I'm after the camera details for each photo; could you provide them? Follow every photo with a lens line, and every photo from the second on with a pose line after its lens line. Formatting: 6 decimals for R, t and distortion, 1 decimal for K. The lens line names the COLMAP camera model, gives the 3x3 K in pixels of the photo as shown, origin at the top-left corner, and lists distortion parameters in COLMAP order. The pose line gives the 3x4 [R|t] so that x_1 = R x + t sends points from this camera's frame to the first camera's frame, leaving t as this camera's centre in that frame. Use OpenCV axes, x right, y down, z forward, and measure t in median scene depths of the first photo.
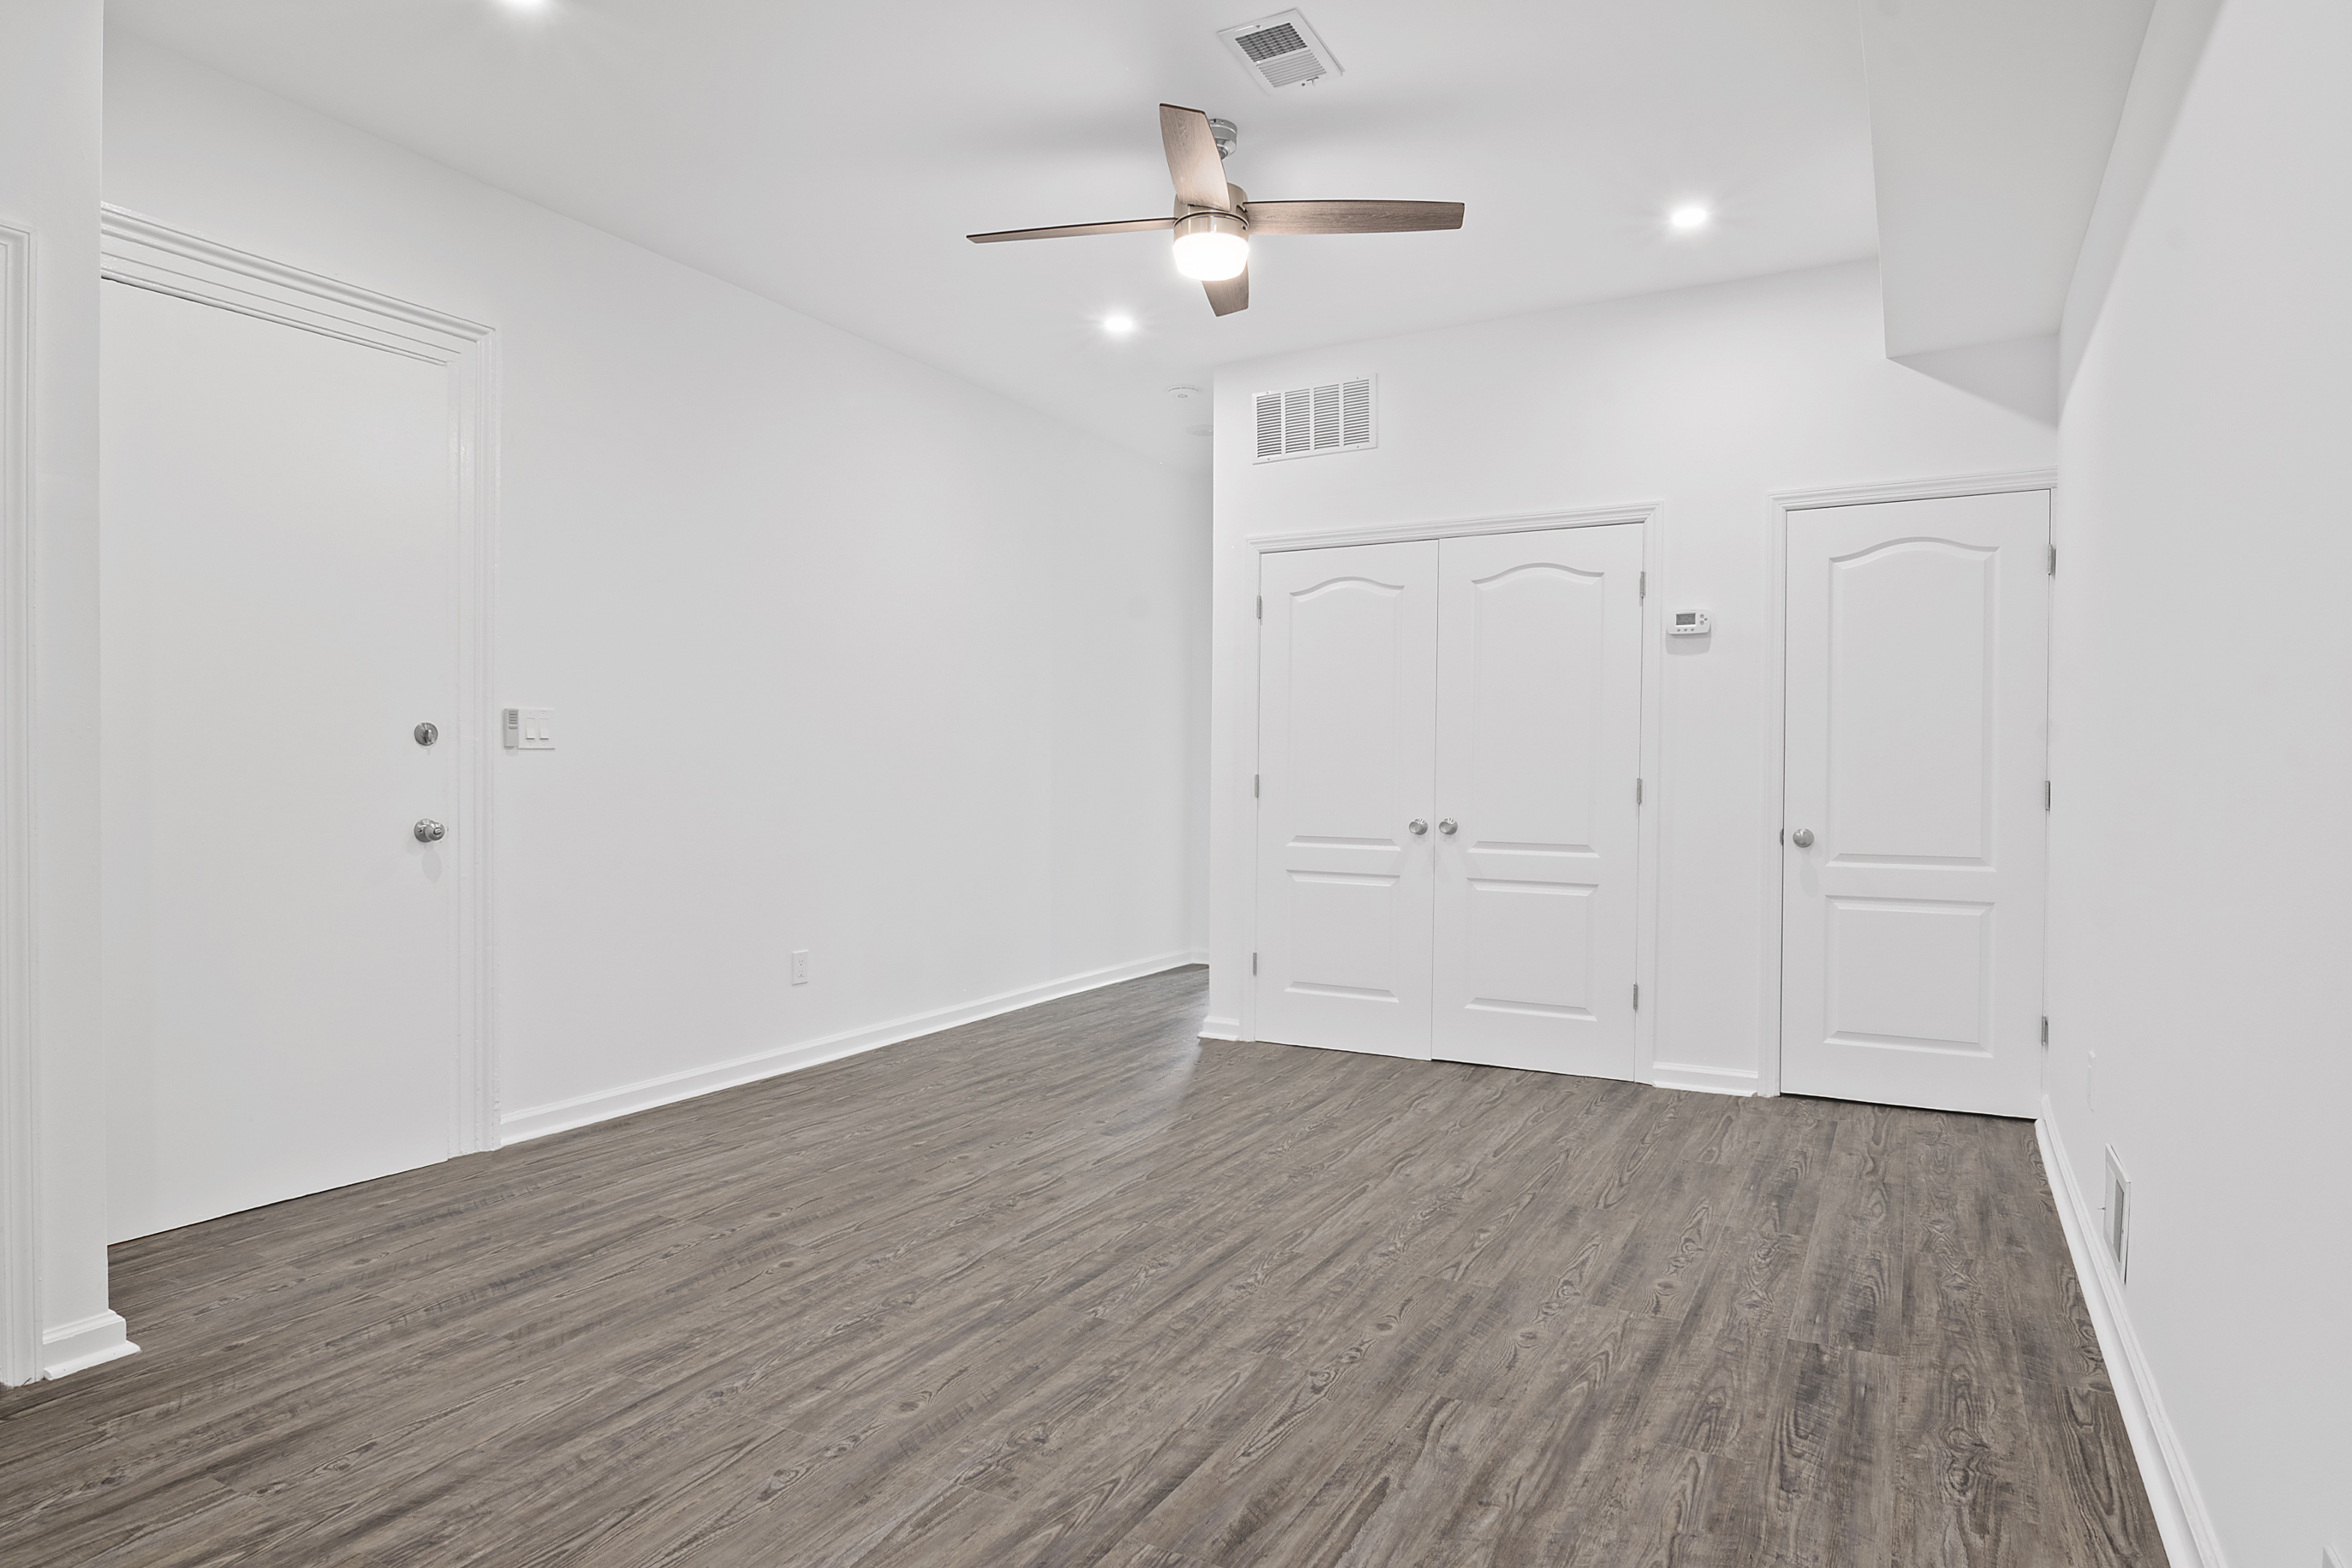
lens RADIAL K [[1315.2, 0, 1174.5], [0, 1315.2, 772.3], [0, 0, 1]] dist [-0.026900, -0.001068]
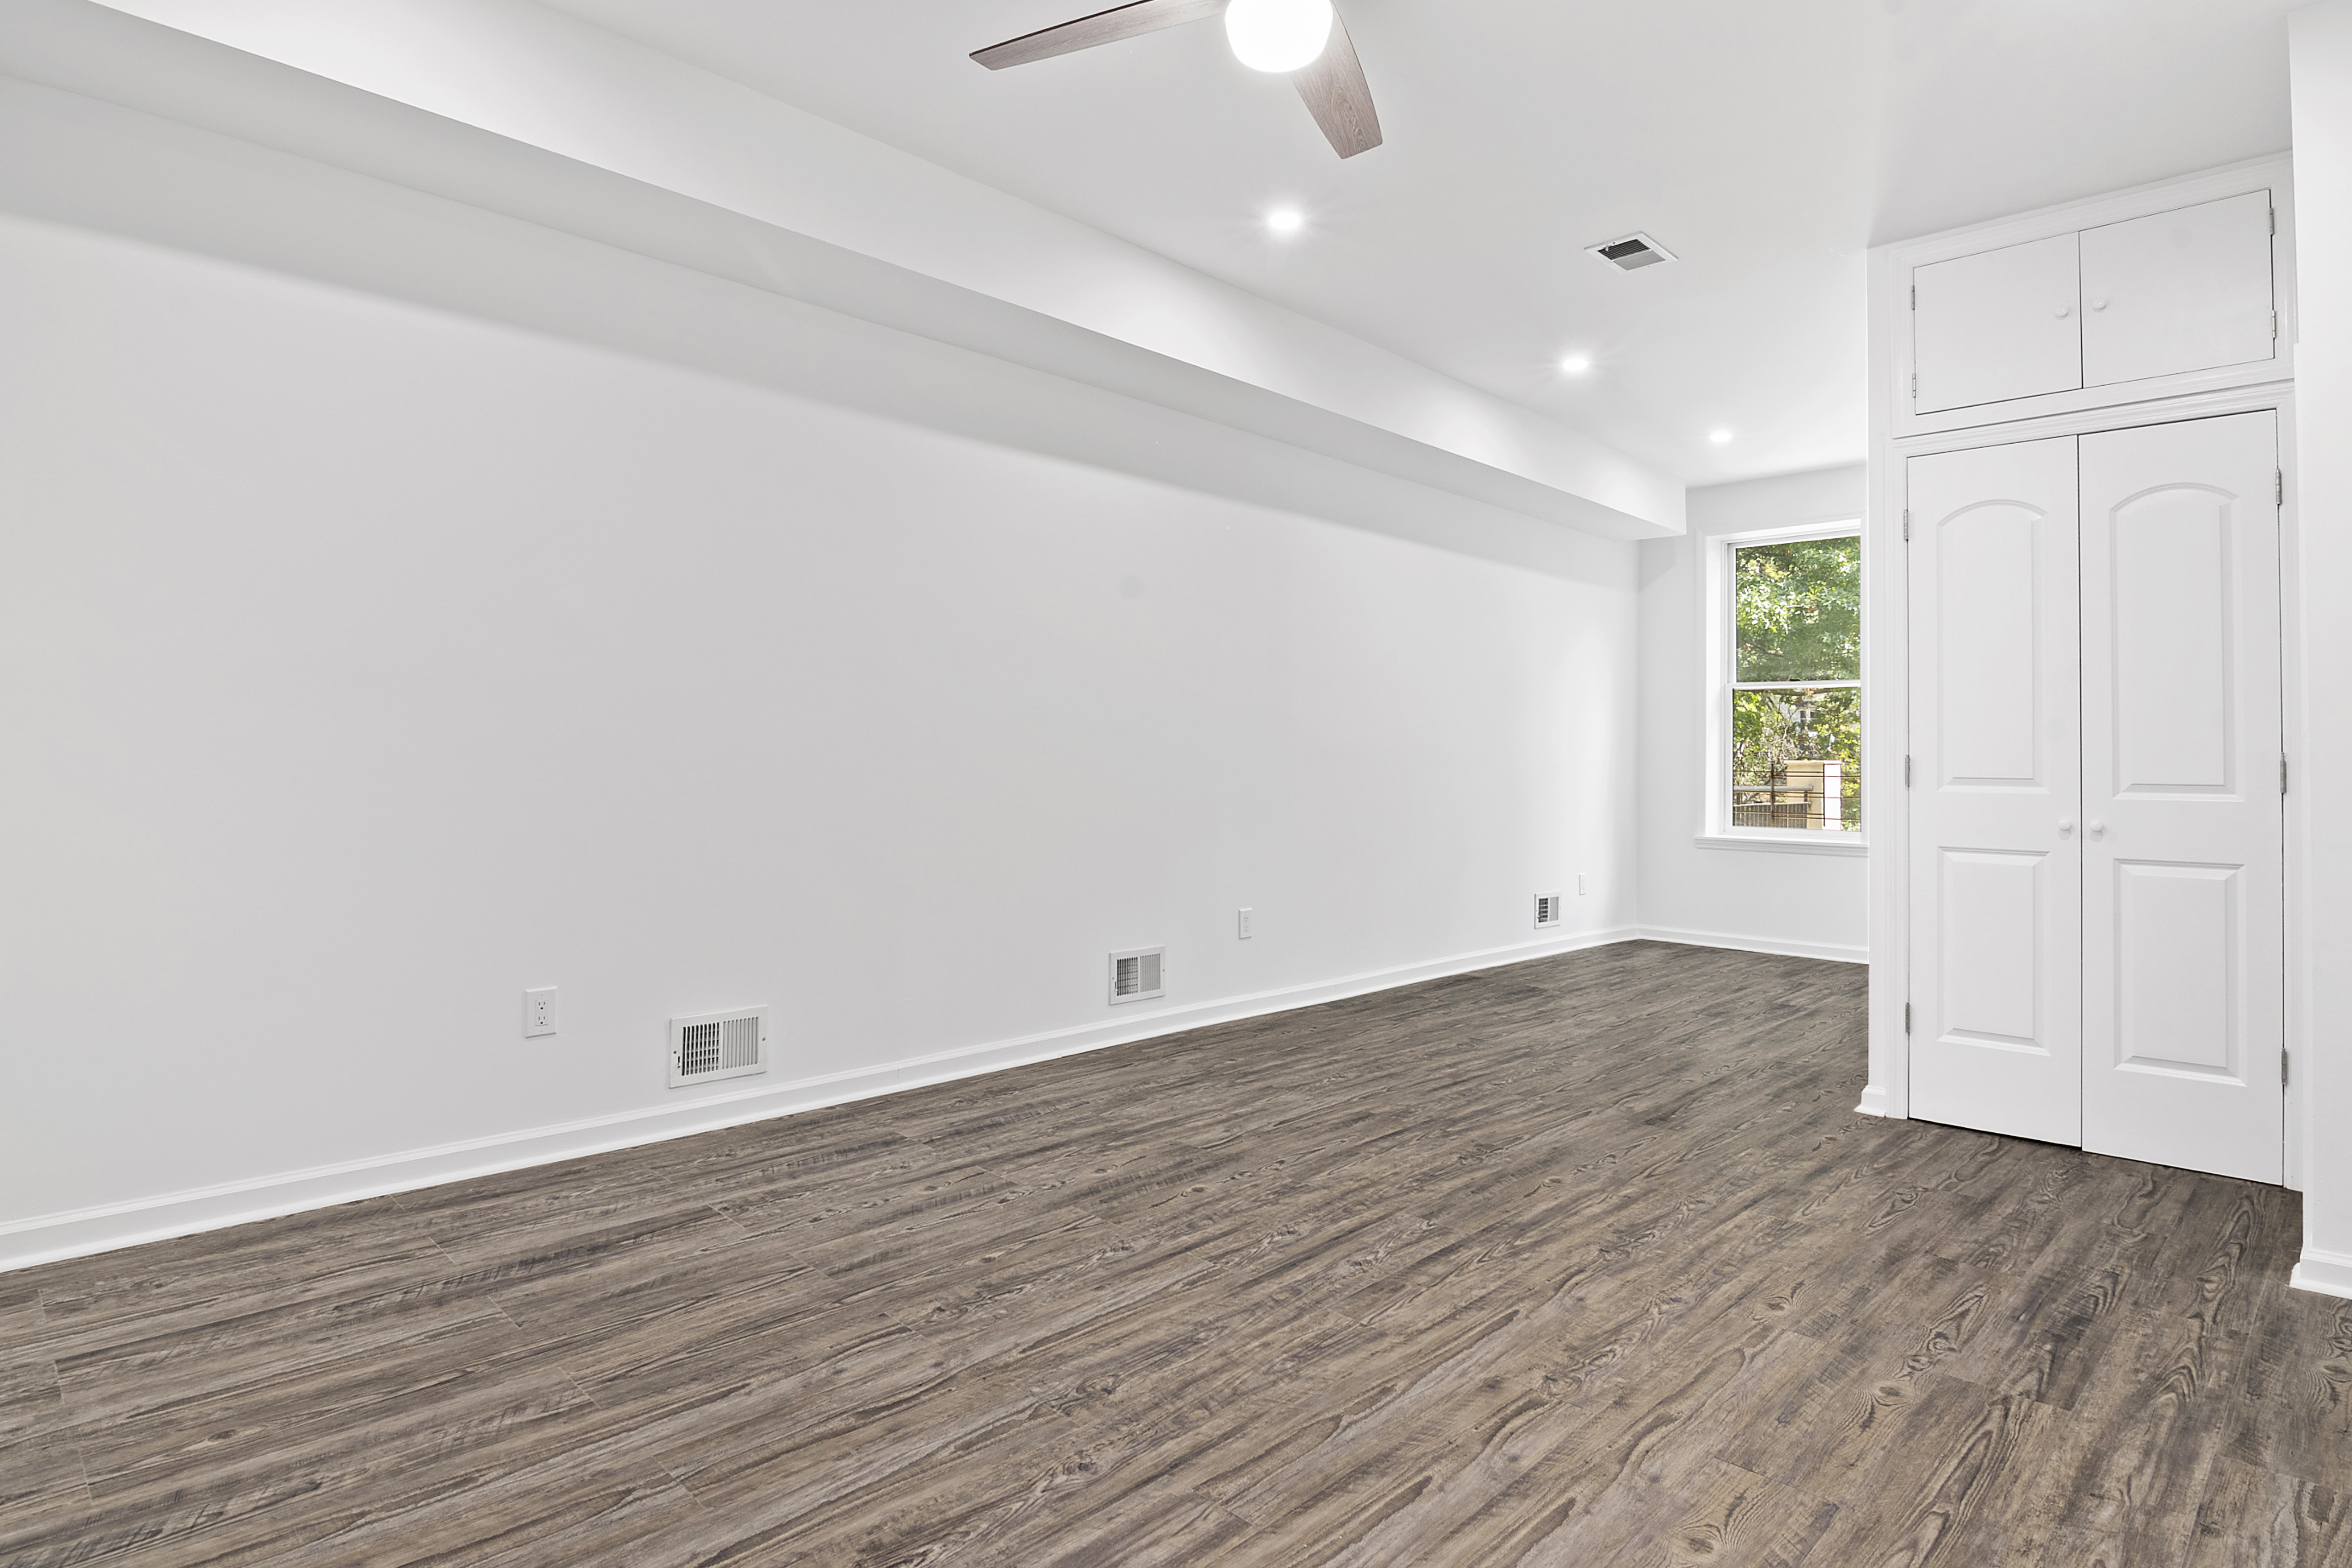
lens RADIAL K [[1315.2, 0, 1176.3], [0, 1315.2, 778.3], [0, 0, 1]] dist [-0.026900, -0.001068]
pose [[-0.968041, -0.020648, 0.249941, -0.114013], [-0.017900, 0.999752, 0.013260, 0.007890], [-0.250152, 0.008363, -0.968170, 1.973290]]
